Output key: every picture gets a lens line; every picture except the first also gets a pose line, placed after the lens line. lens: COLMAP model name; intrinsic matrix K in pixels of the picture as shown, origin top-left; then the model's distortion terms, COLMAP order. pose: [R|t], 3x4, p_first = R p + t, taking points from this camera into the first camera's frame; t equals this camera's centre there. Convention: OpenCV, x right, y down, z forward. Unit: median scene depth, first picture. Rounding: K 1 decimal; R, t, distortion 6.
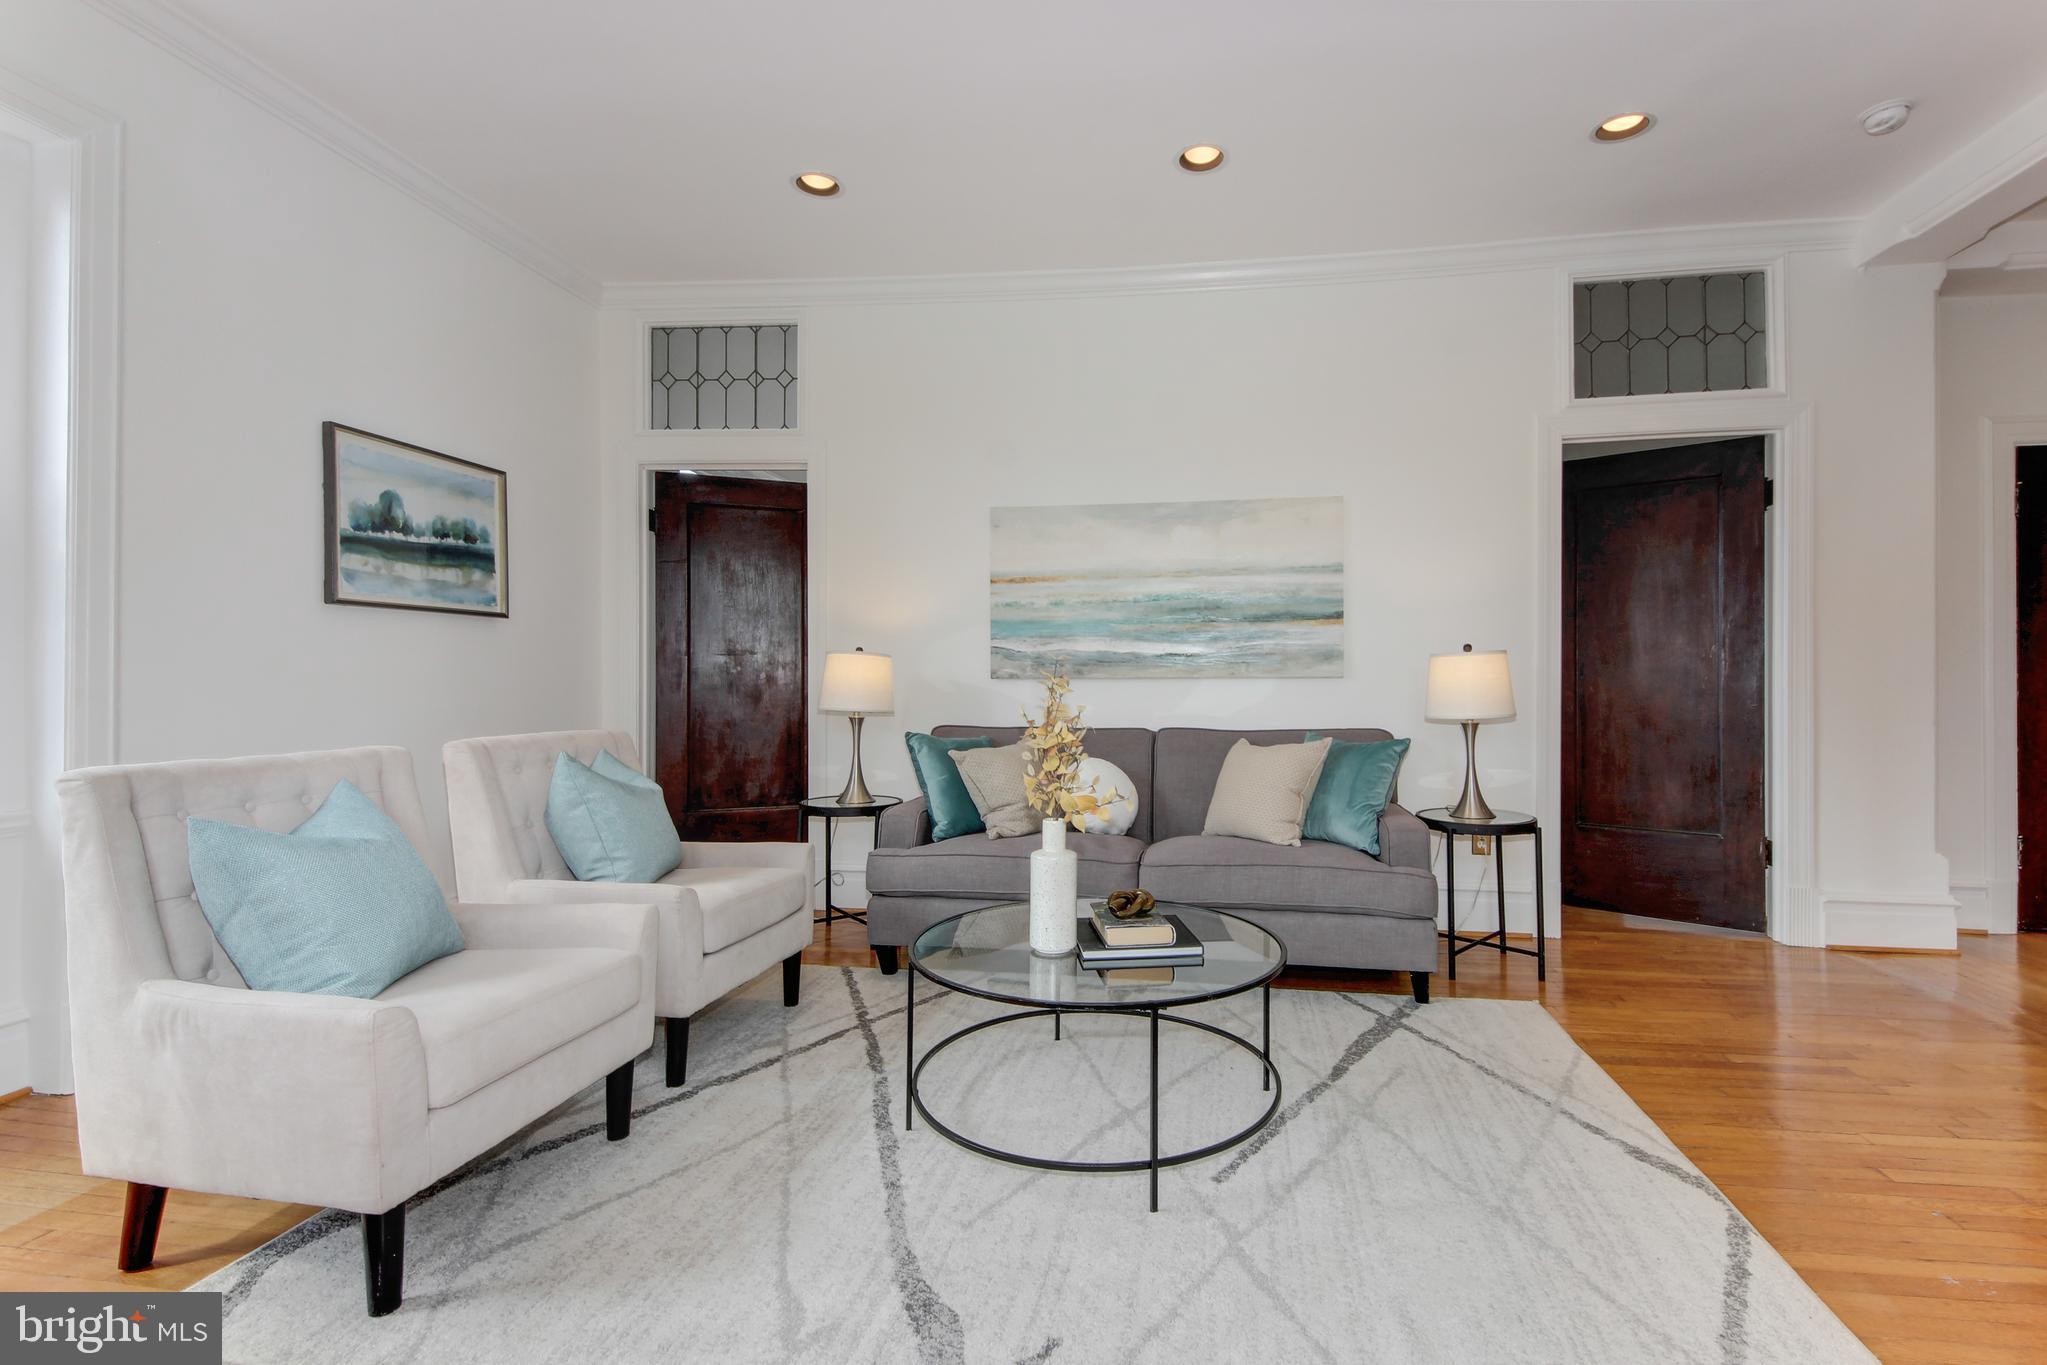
lens RADIAL K [[880.8, 0, 1023.5], [0, 880.8, 682.5], [0, 0, 1]] dist [0.028605, -0.000209]
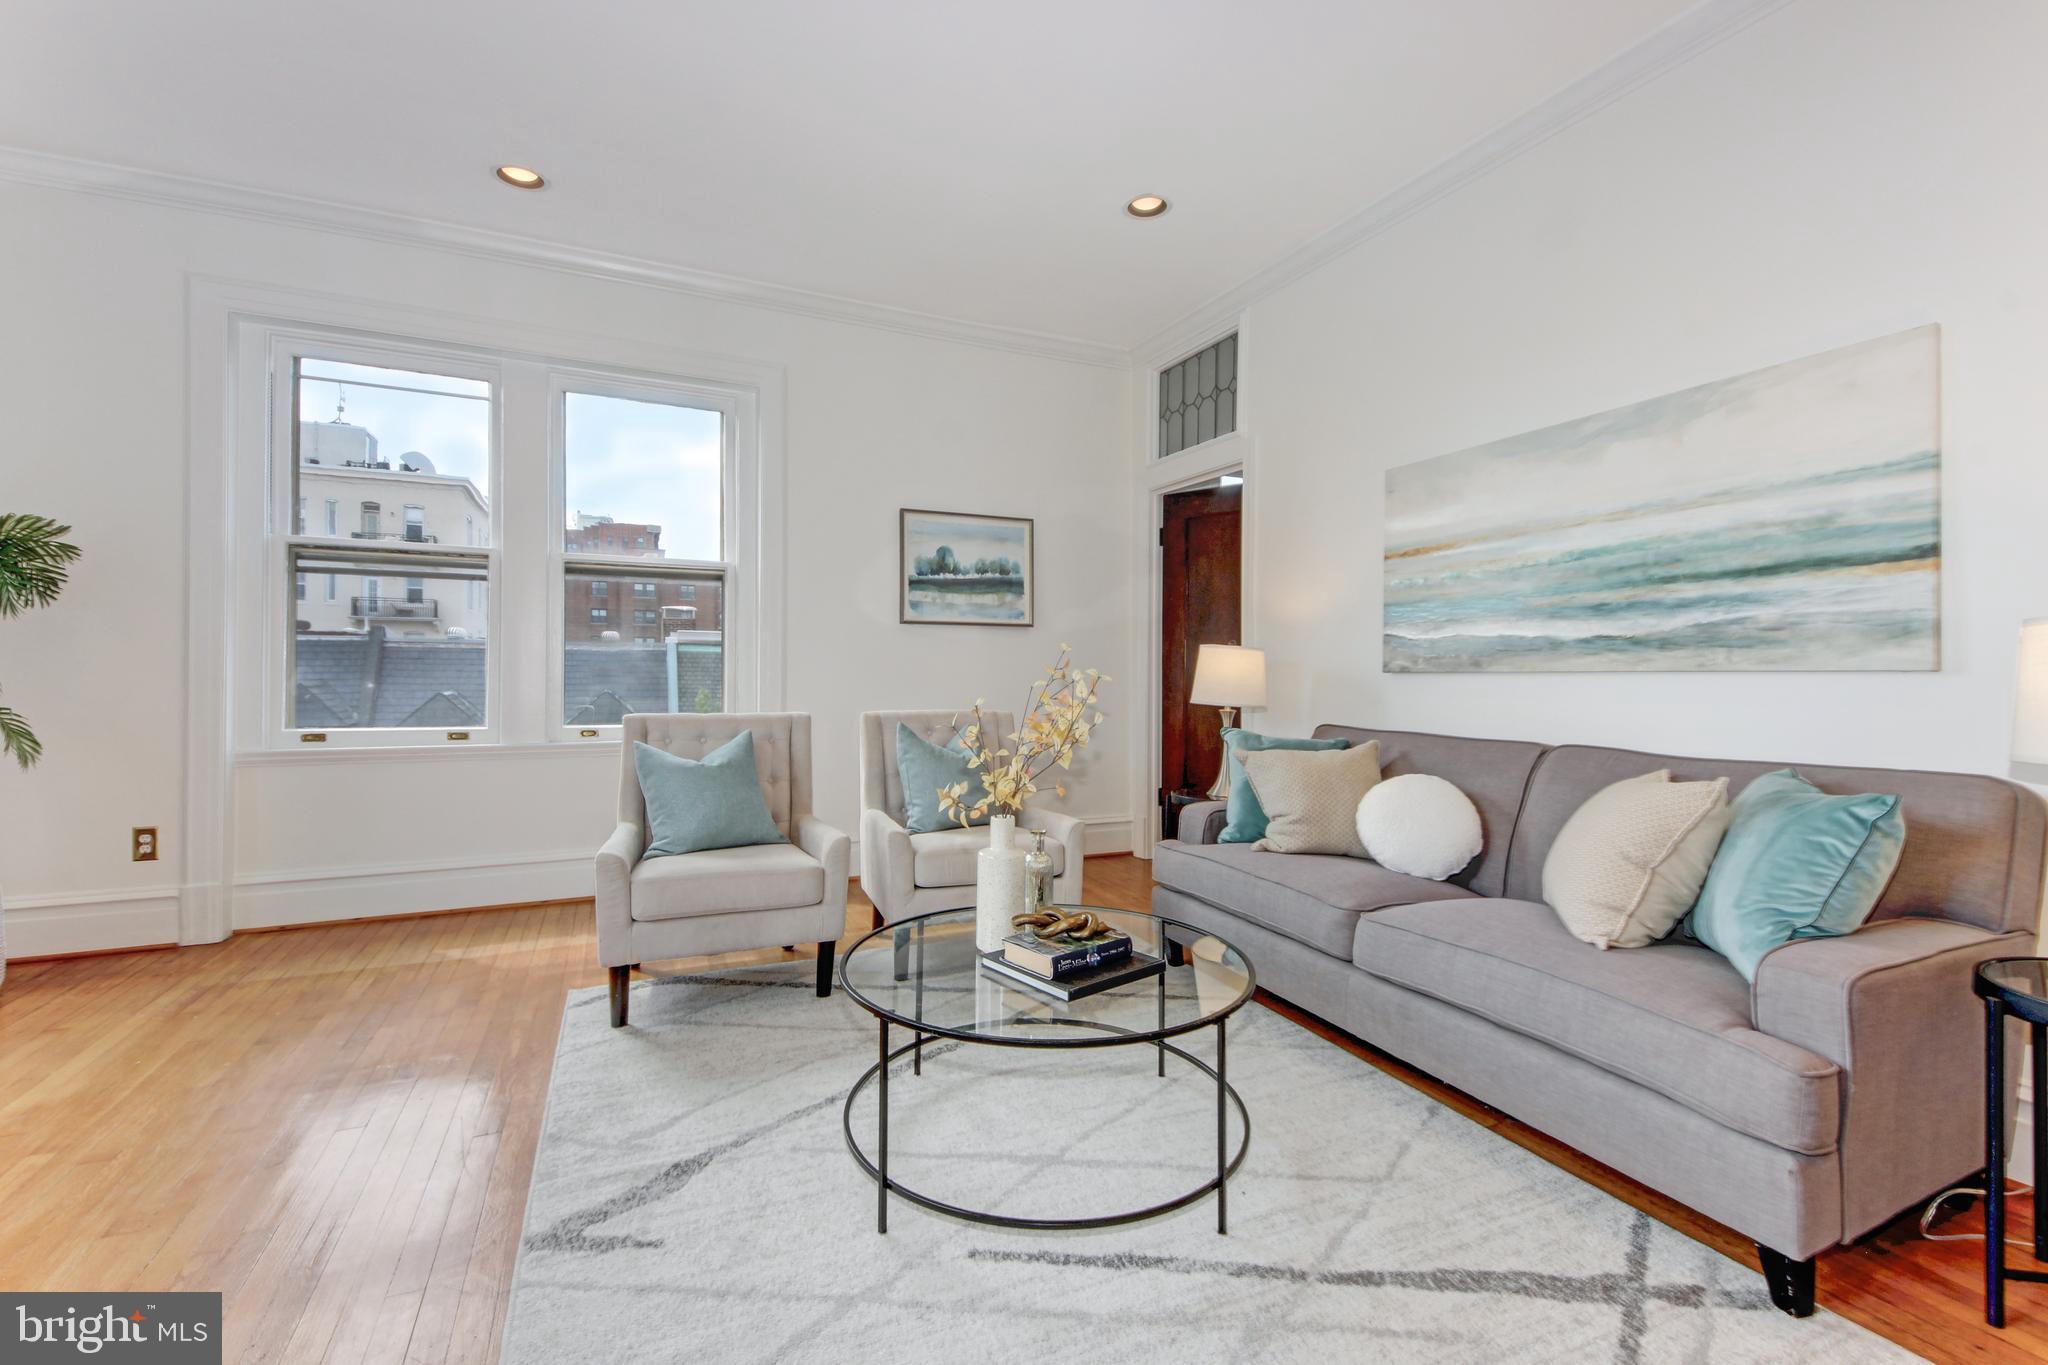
lens RADIAL K [[815.5, 0, 1024.5], [0, 815.5, 673.8], [0, 0, 1]] dist [0.034557, -0.019495]
pose [[0.585804, 0.002353, -0.810450, 0.440457], [-0.008482, 0.999959, -0.003229, 0.002275], [0.810409, 0.008766, 0.585799, 0.283441]]
